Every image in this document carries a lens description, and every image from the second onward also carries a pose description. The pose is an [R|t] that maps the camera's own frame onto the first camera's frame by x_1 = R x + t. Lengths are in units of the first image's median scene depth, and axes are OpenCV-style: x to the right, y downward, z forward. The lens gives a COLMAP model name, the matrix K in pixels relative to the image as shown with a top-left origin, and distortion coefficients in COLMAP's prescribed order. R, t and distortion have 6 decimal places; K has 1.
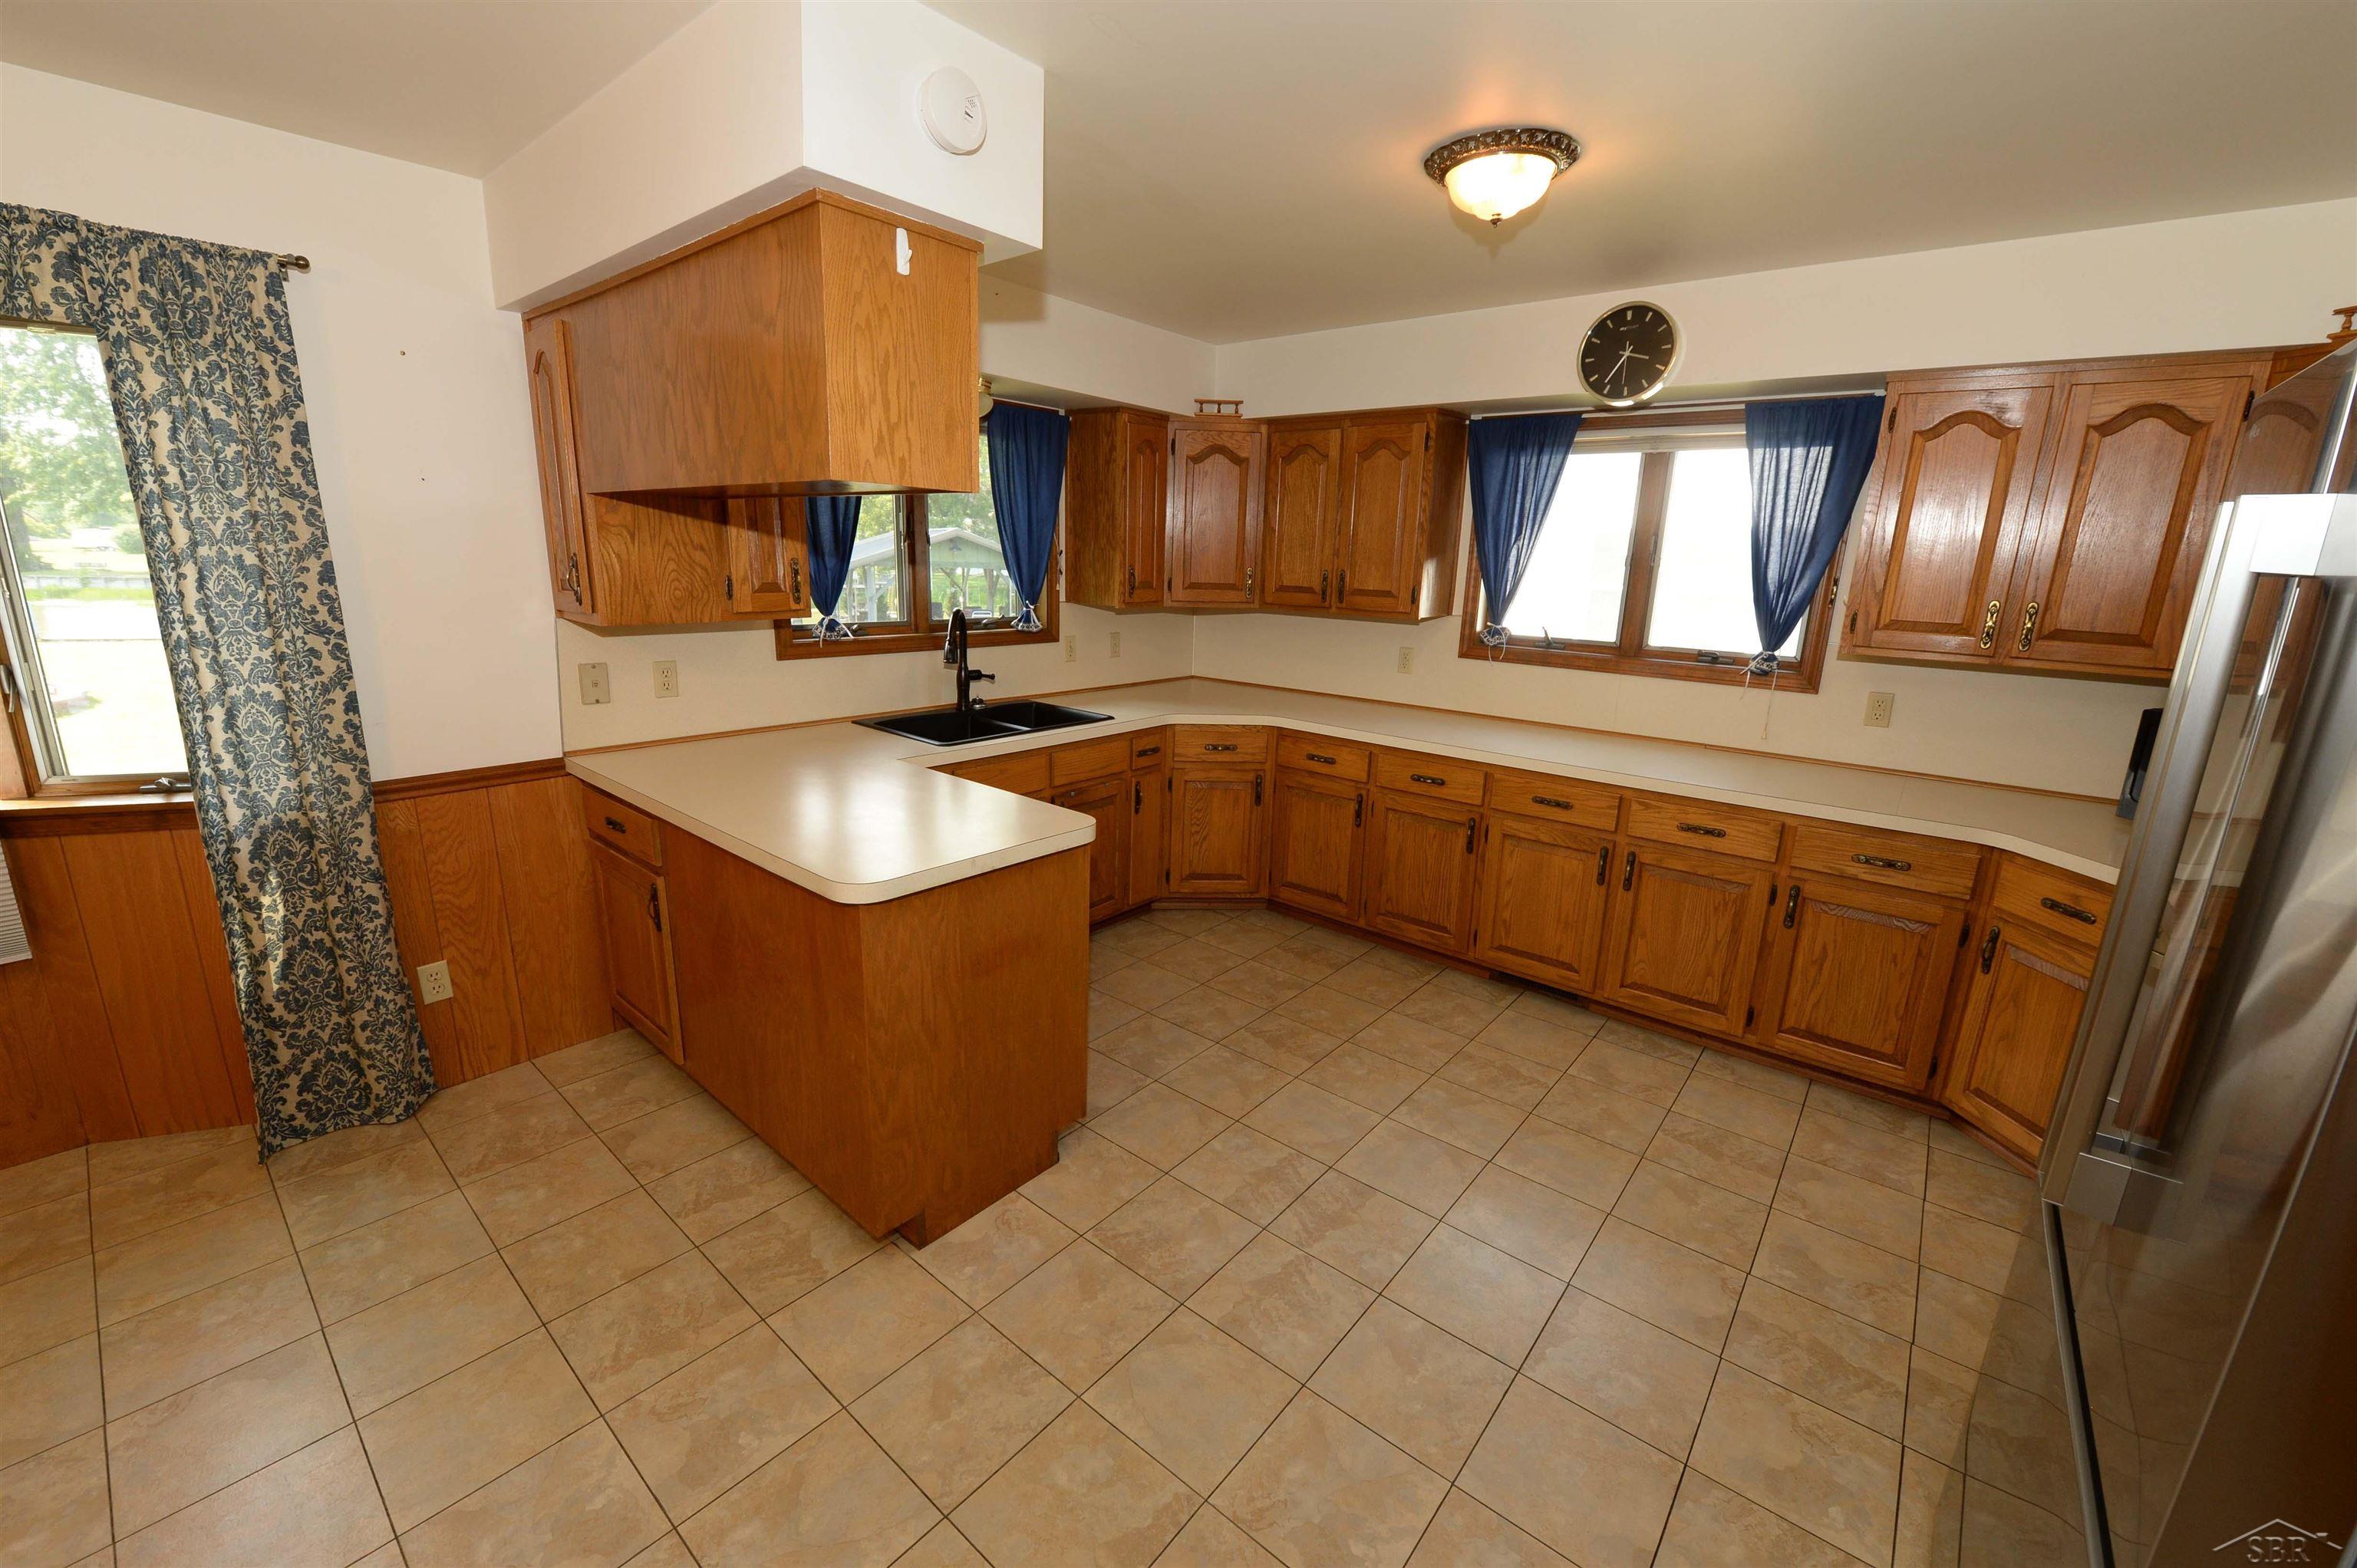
lens RADIAL K [[936.5, 0, 1174.6], [0, 936.5, 796.3], [0, 0, 1]] dist [-0.027708, -0.001200]
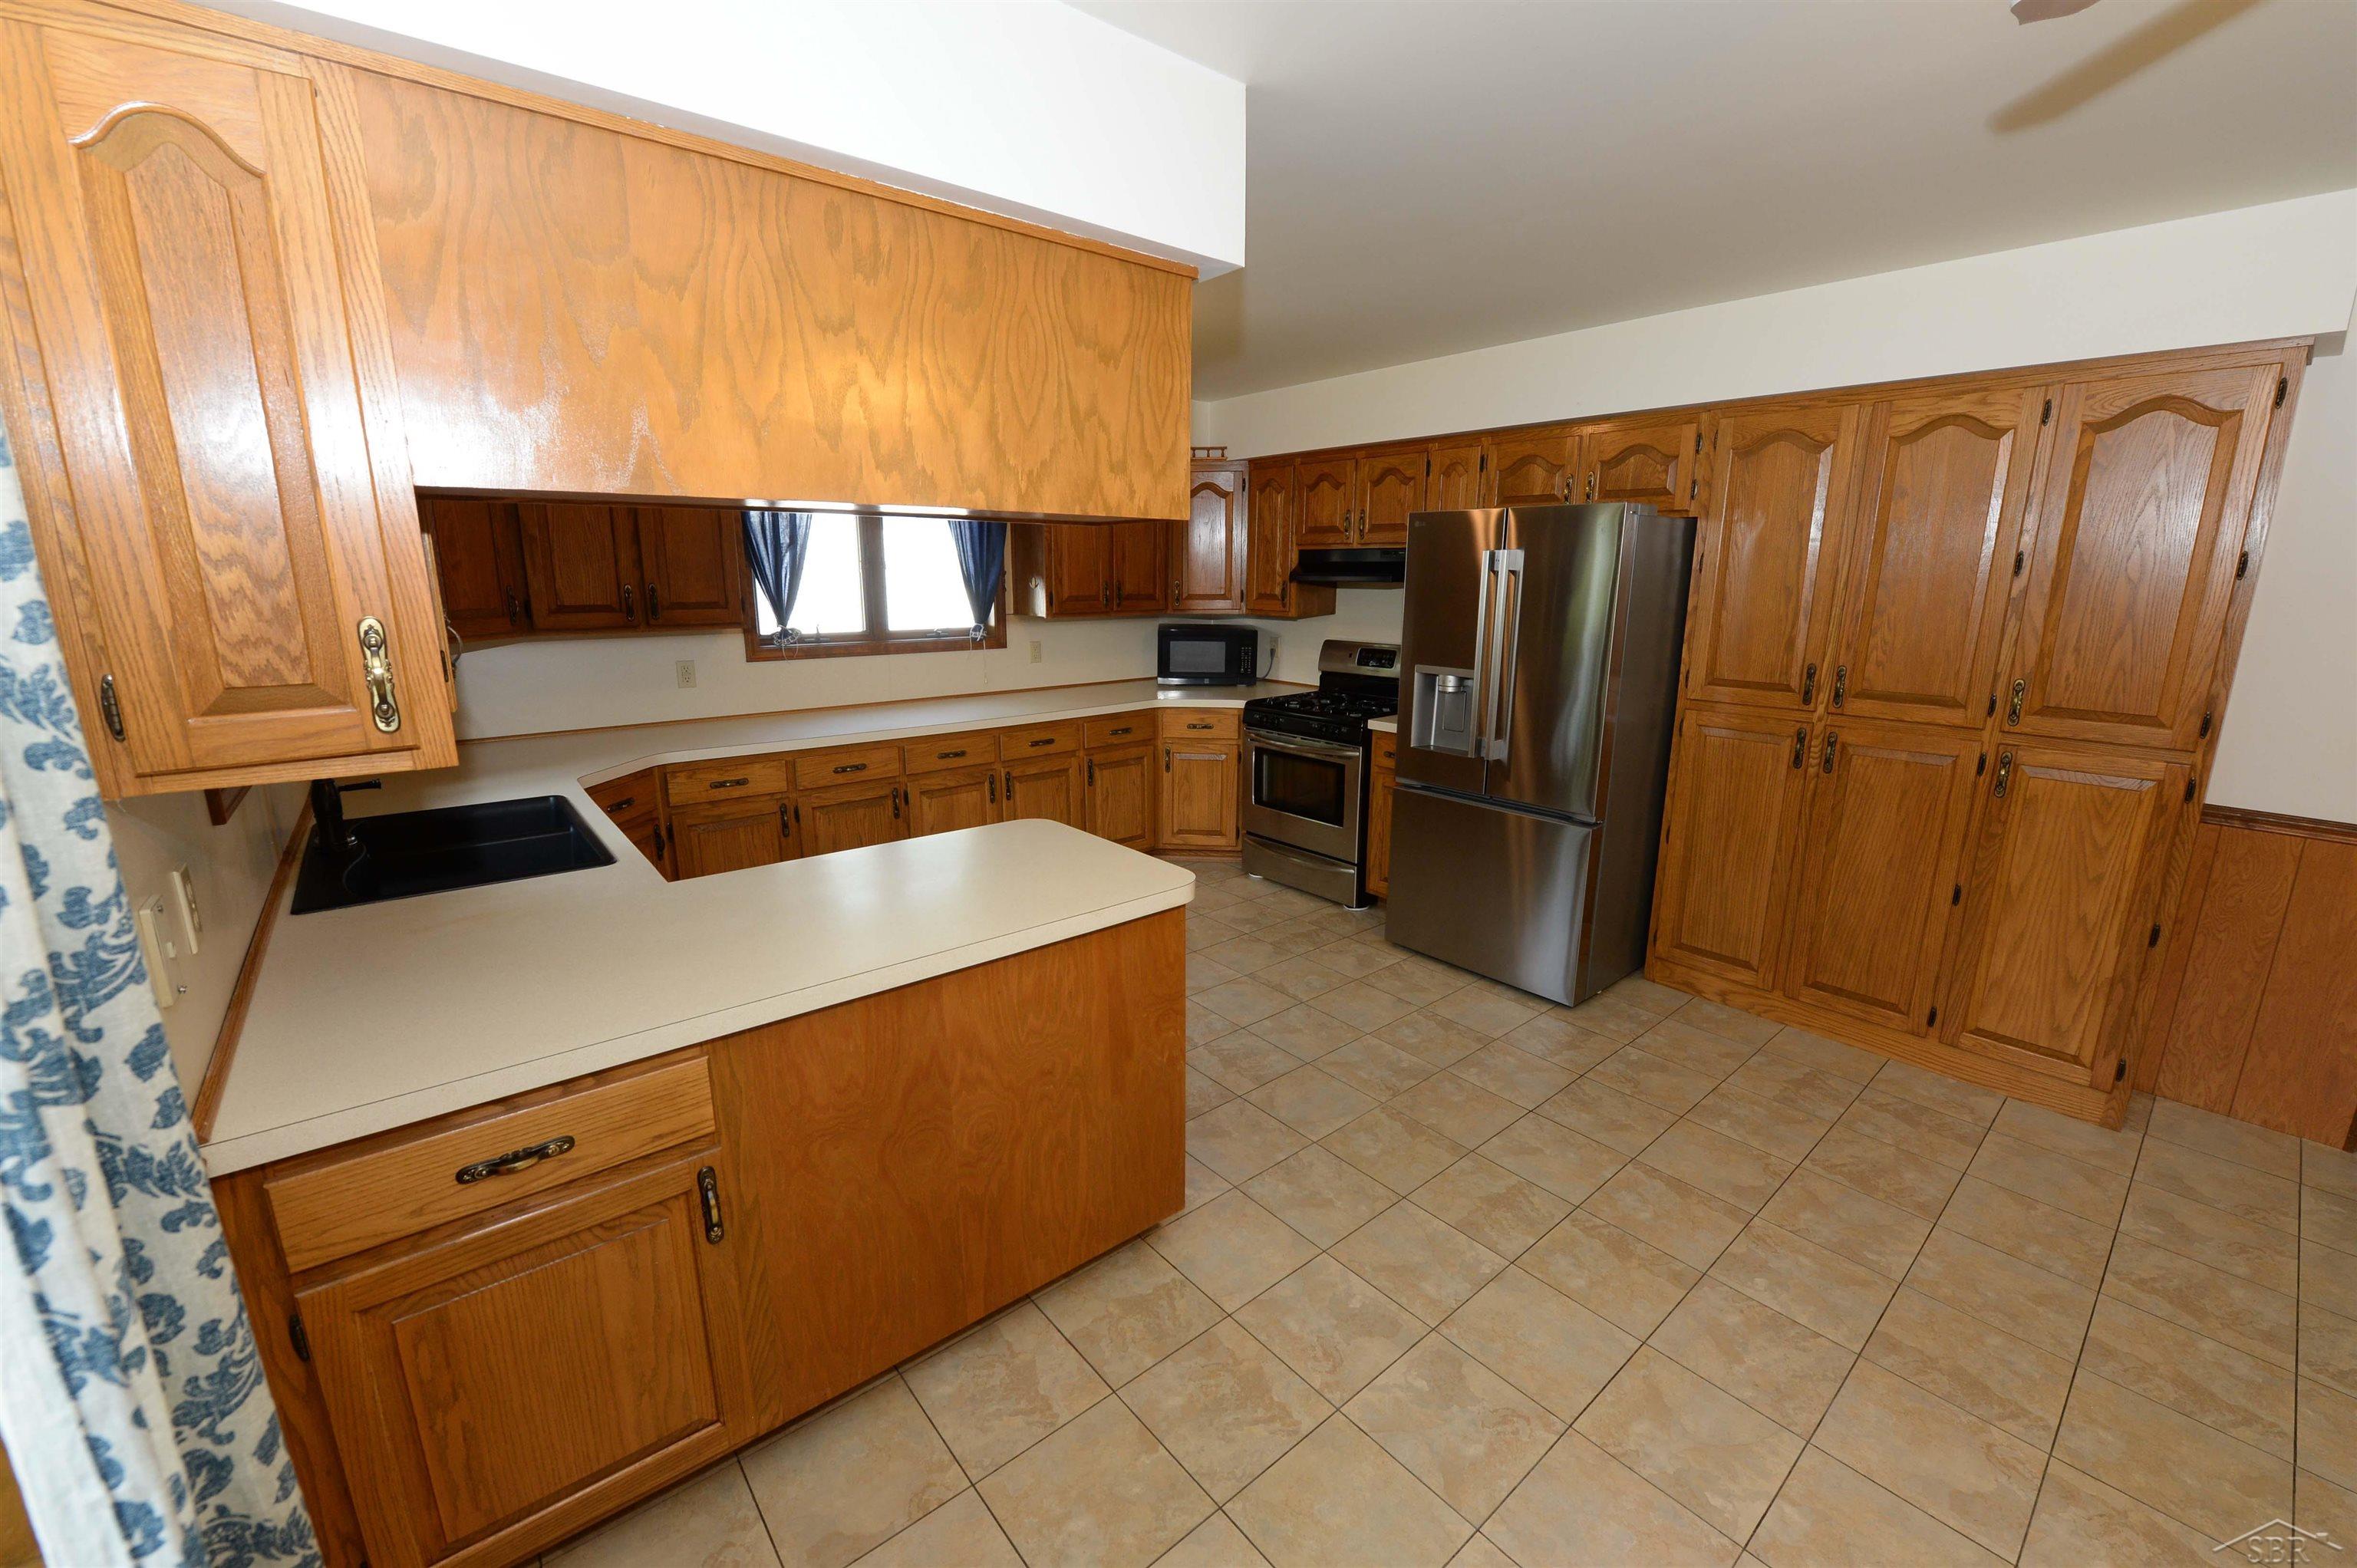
lens RADIAL K [[936.5, 0, 1198.4], [0, 936.5, 795.9], [0, 0, 1]] dist [-0.027708, -0.001200]
pose [[0.154897, -0.260767, 0.952894, -0.930206], [0.244551, 0.944638, 0.218755, -0.164125], [-0.957184, 0.199147, 0.210092, 0.495306]]
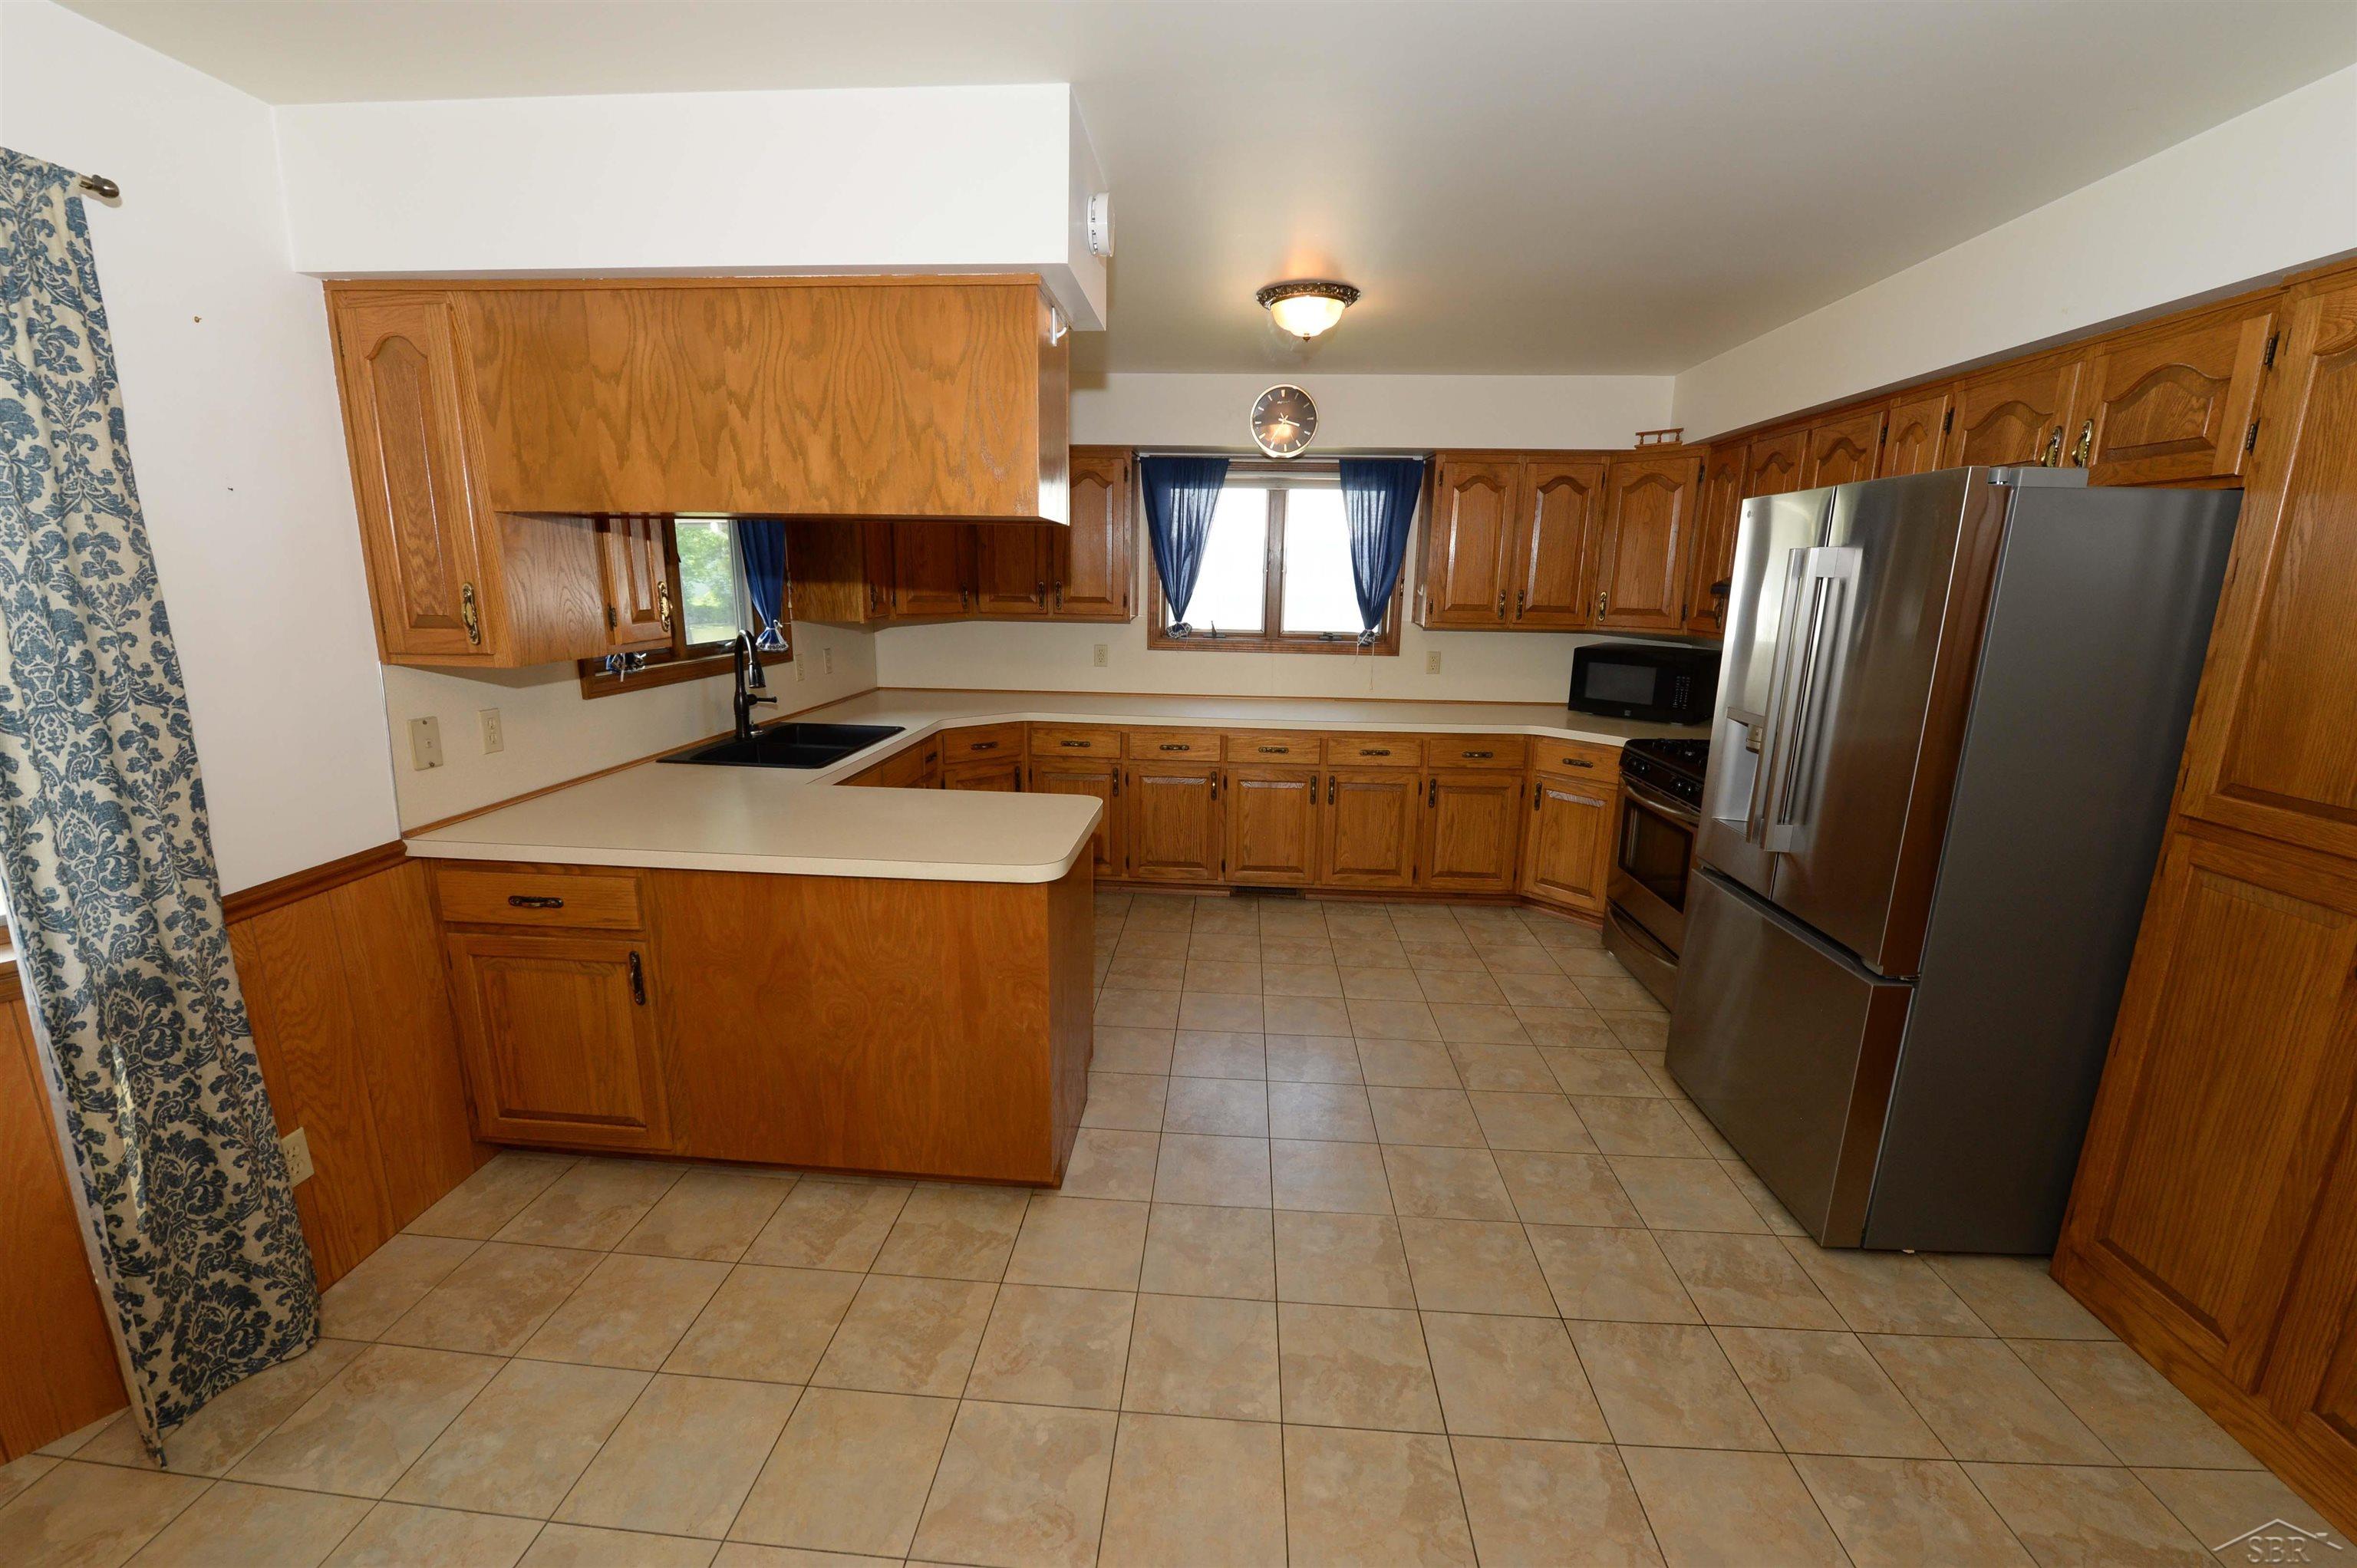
lens RADIAL K [[936.5, 0, 1183.3], [0, 936.5, 800.0], [0, 0, 1]] dist [-0.027708, -0.001200]
pose [[0.803586, -0.154940, 0.574668, -0.579701], [0.155238, 0.986664, 0.048945, -0.010123], [-0.574587, 0.049879, 0.816922, -0.031060]]
